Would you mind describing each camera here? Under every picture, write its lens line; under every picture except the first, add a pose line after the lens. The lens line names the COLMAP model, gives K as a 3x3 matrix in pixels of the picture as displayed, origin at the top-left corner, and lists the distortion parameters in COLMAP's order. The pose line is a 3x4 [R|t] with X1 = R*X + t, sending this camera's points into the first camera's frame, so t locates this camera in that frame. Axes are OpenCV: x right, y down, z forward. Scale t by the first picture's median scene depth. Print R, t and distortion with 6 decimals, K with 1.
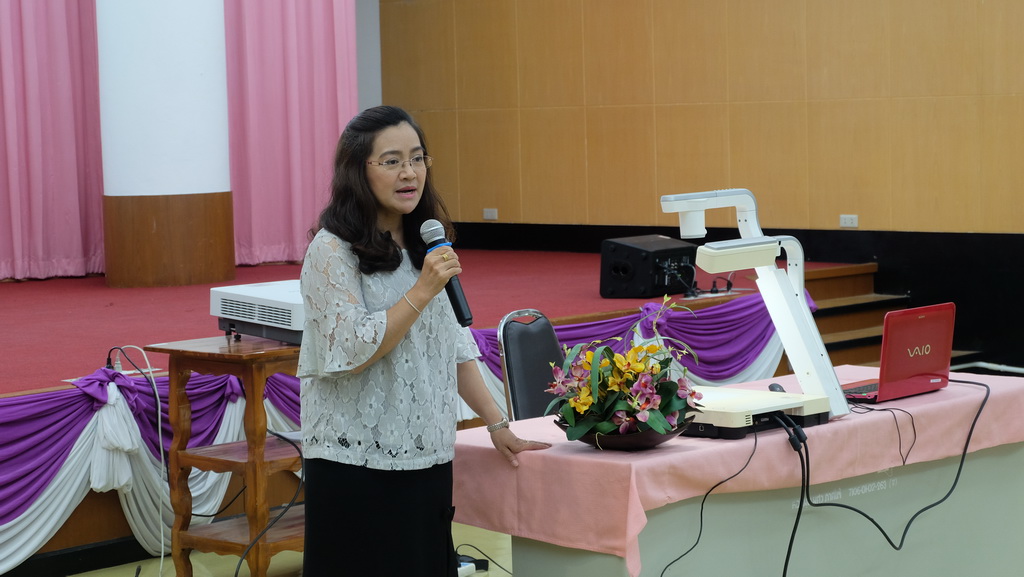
lens RADIAL K [[2167.0, 0, 512.0], [0, 2167.0, 288.5], [0, 0, 1]] dist [0.121501, -0.007156]
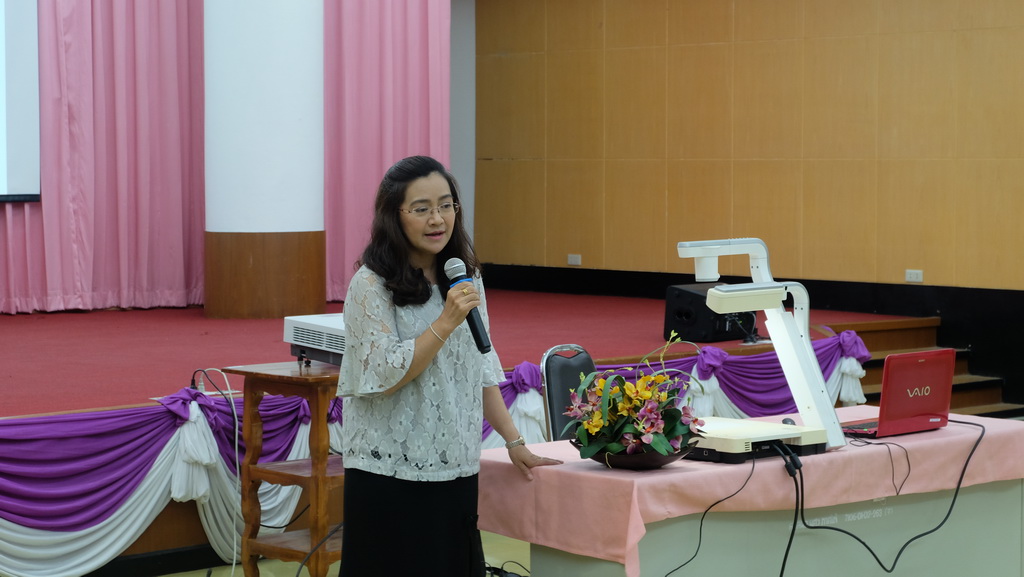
lens RADIAL K [[2167.0, 0, 512.0], [0, 2167.0, 288.5], [0, 0, 1]] dist [0.121501, -0.007156]
pose [[0.998074, 0.029626, -0.054495, 0.041986], [-0.030831, 0.999295, -0.021415, 0.006625], [0.053823, 0.023053, 0.998284, -0.100788]]
